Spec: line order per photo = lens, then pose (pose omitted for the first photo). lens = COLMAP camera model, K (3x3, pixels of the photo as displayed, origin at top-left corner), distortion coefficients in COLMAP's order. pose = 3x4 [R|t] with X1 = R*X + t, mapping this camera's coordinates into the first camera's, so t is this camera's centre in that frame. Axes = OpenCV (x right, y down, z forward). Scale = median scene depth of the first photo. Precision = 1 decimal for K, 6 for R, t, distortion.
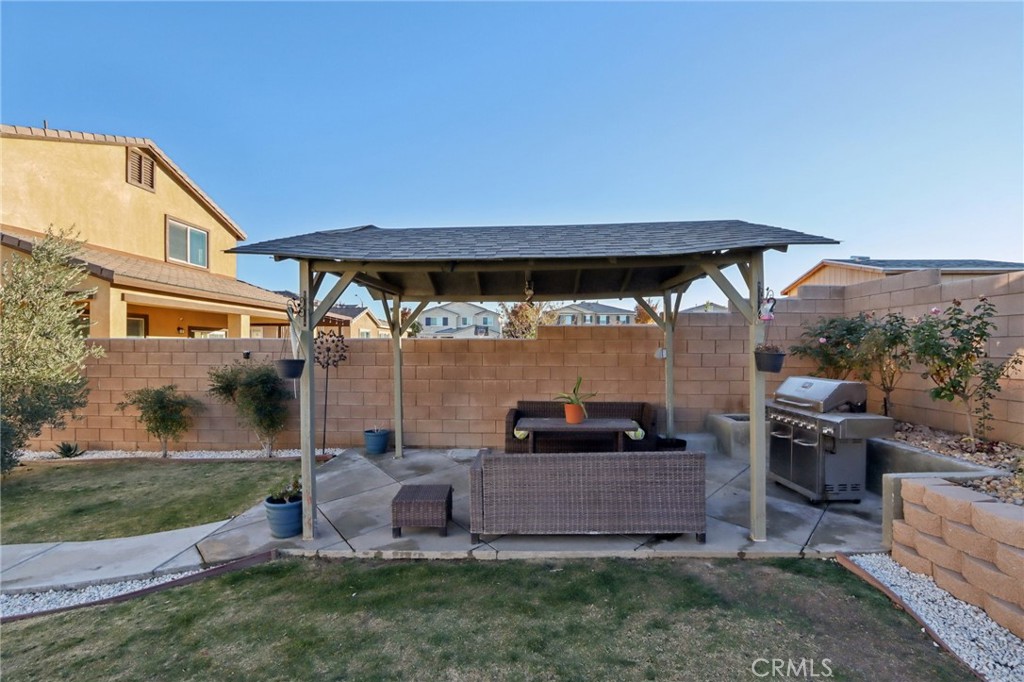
lens RADIAL K [[491.8, 0, 512.0], [0, 491.8, 341.0], [0, 0, 1]] dist [-0.015171, 0.000818]
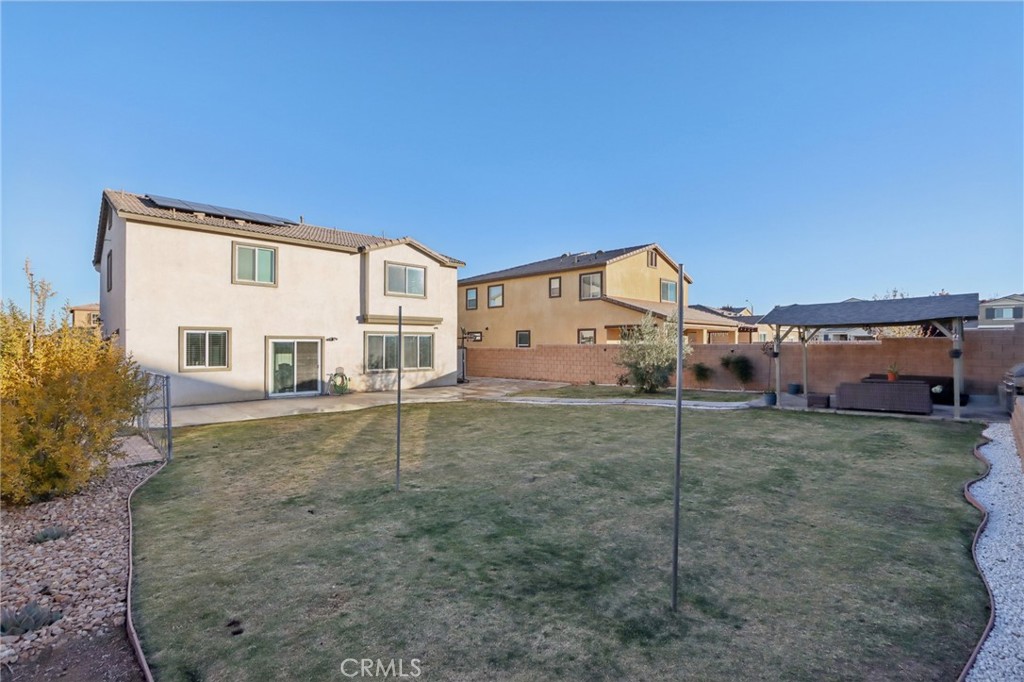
lens RADIAL K [[468.9, 0, 512.0], [0, 468.9, 341.0], [0, 0, 1]] dist [-0.015825, 0.000212]
pose [[0.729419, -0.005323, -0.684047, 0.442607], [0.008607, 0.999962, 0.001397, -0.058879], [0.684014, -0.006907, 0.729437, -2.582119]]
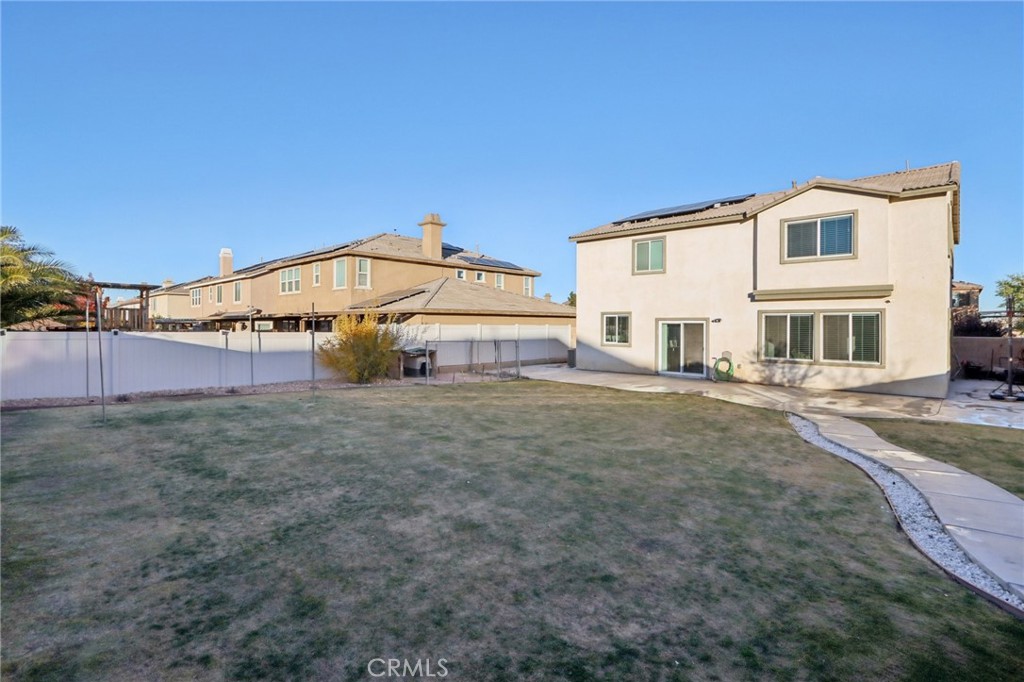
lens RADIAL K [[470.9, 0, 494.3], [0, 470.9, 314.5], [0, 0, 1]] dist [-0.016741, 0.000320]
pose [[-0.671161, -0.022835, -0.740960, 0.503454], [0.000543, 0.999510, -0.031294, -0.010264], [0.741311, -0.021406, -0.670820, 0.764082]]
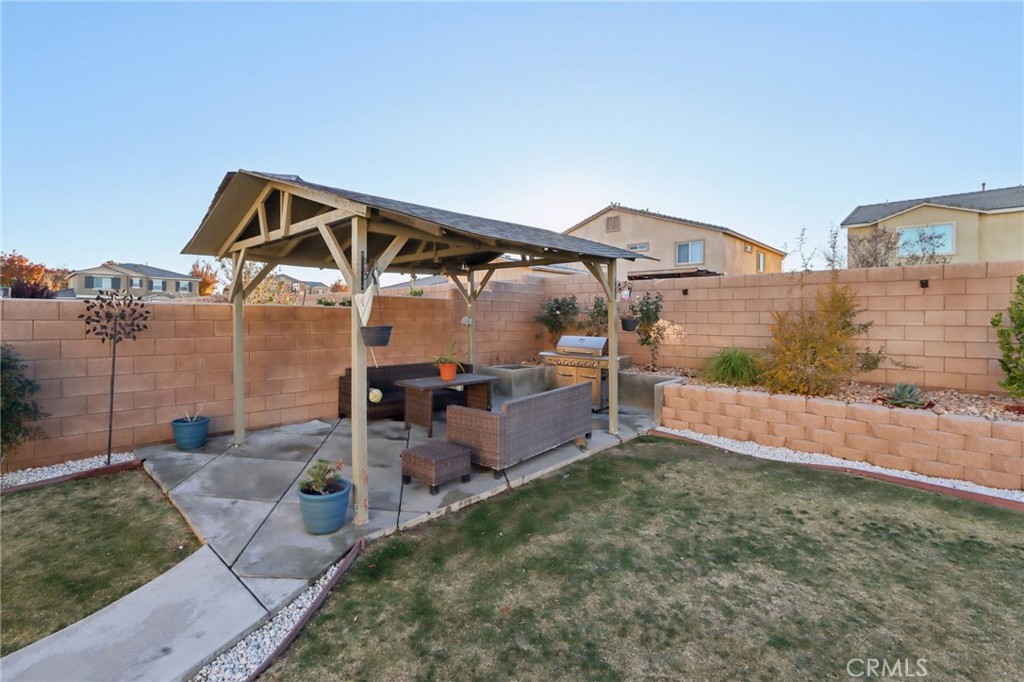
lens RADIAL K [[470.9, 0, 494.3], [0, 470.9, 314.5], [0, 0, 1]] dist [-0.016741, 0.000320]
pose [[0.668802, 0.009496, 0.743380, -0.913761], [-0.014084, 0.999901, -0.000102, 0.013096], [-0.743307, -0.010401, 0.668870, 0.238752]]
